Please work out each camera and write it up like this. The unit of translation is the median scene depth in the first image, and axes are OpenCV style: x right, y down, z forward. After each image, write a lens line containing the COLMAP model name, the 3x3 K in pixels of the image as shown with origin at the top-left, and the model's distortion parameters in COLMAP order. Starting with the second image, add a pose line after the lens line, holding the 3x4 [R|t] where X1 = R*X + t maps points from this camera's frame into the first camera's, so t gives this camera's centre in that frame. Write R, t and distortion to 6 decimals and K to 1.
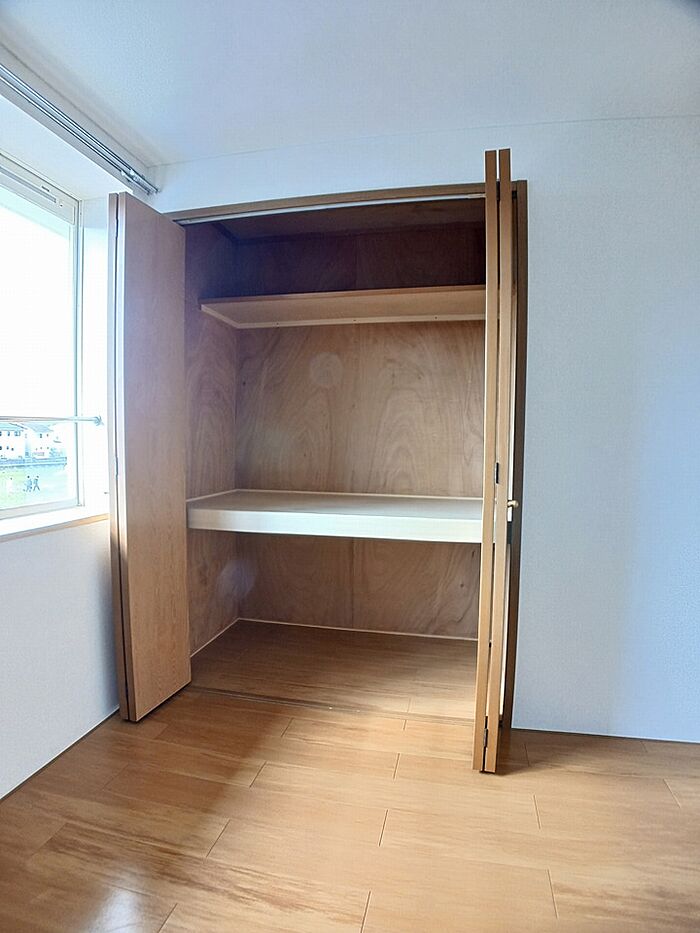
lens RADIAL K [[520.7, 0, 352.8], [0, 520.7, 470.7], [0, 0, 1]] dist [-0.068870, 0.001212]
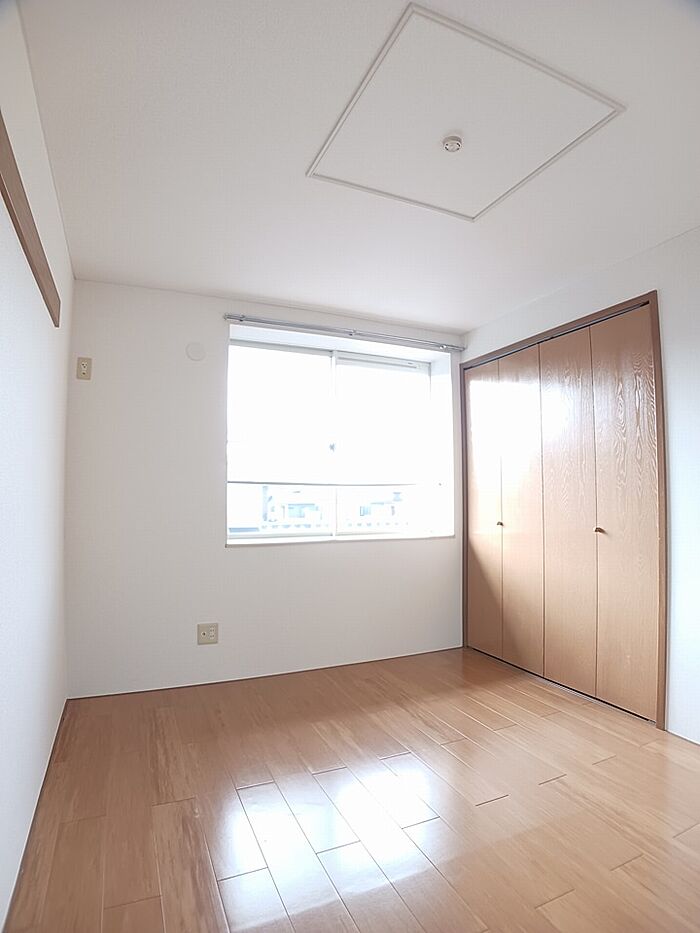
lens RADIAL K [[520.7, 0, 352.8], [0, 520.7, 470.7], [0, 0, 1]] dist [-0.068870, 0.001212]
pose [[0.604265, -0.044275, -0.795552, 0.907714], [-0.040931, 0.995412, -0.086487, 0.029169], [0.795731, 0.084824, 0.599680, -0.380661]]
